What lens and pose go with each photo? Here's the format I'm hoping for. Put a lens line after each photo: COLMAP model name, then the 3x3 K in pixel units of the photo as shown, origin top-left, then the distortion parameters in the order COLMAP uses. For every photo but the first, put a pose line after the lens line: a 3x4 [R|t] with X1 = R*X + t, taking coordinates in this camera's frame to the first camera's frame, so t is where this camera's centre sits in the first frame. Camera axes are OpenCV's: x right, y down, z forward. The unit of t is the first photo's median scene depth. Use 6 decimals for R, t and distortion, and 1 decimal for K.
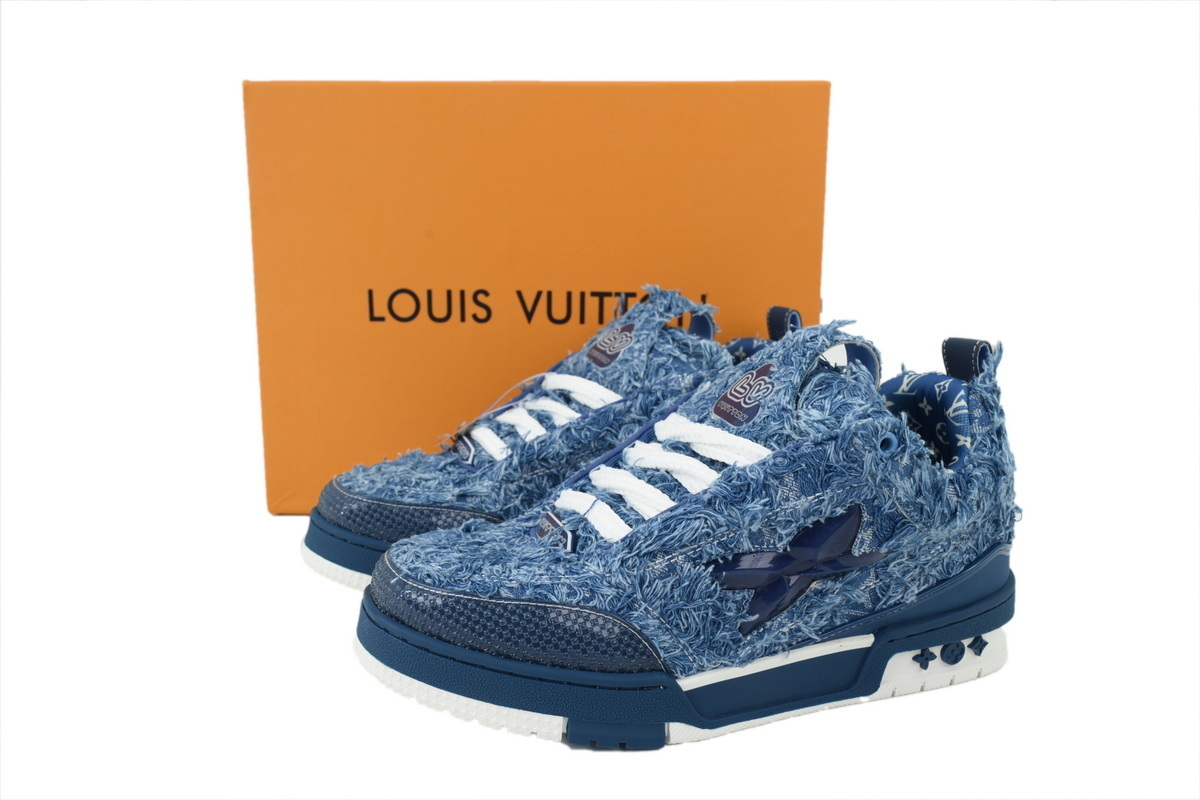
lens RADIAL K [[954.3, 0, 600.0], [0, 954.3, 400.0], [0, 0, 1]] dist [0.010321, 0.001848]
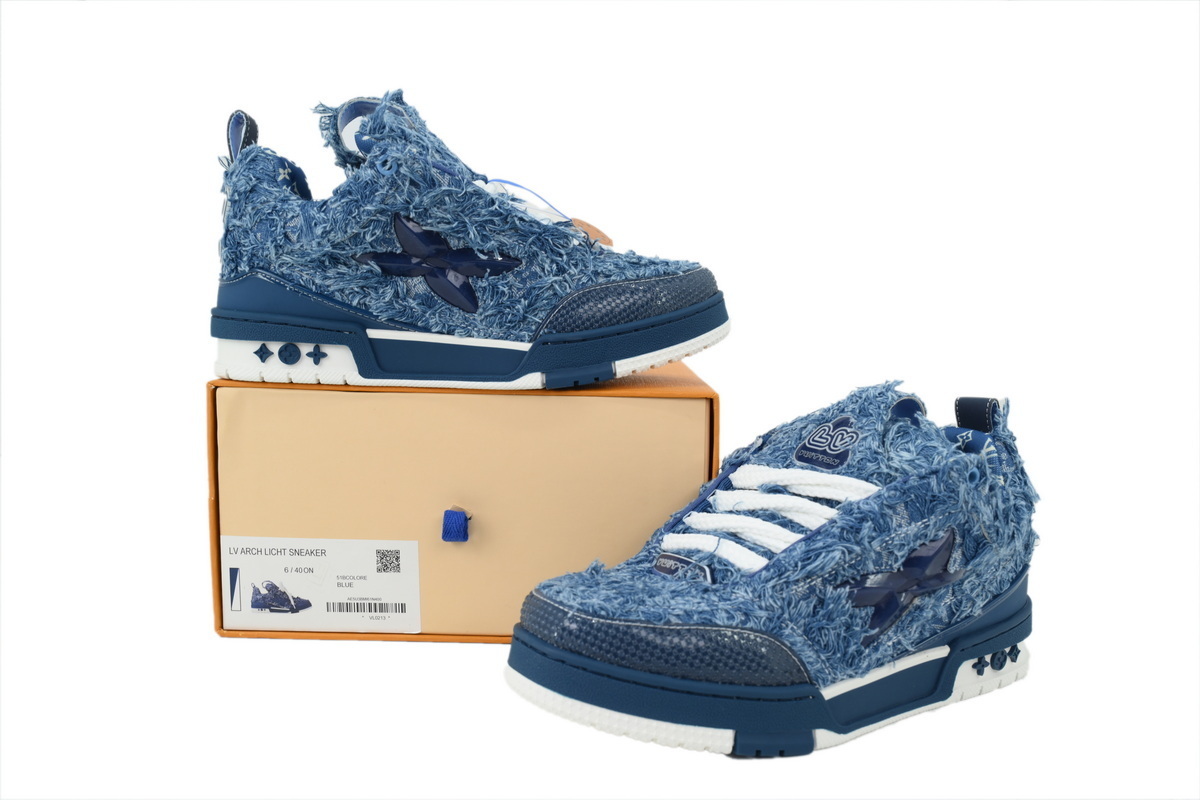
lens RADIAL K [[962.3, 0, 600.0], [0, 962.3, 400.0], [0, 0, 1]] dist [-0.004725, -0.002933]
pose [[0.974009, -0.002572, 0.226494, -0.423311], [0.026000, 0.994596, -0.100513, 0.058117], [-0.225011, 0.103789, 0.968812, -0.078558]]
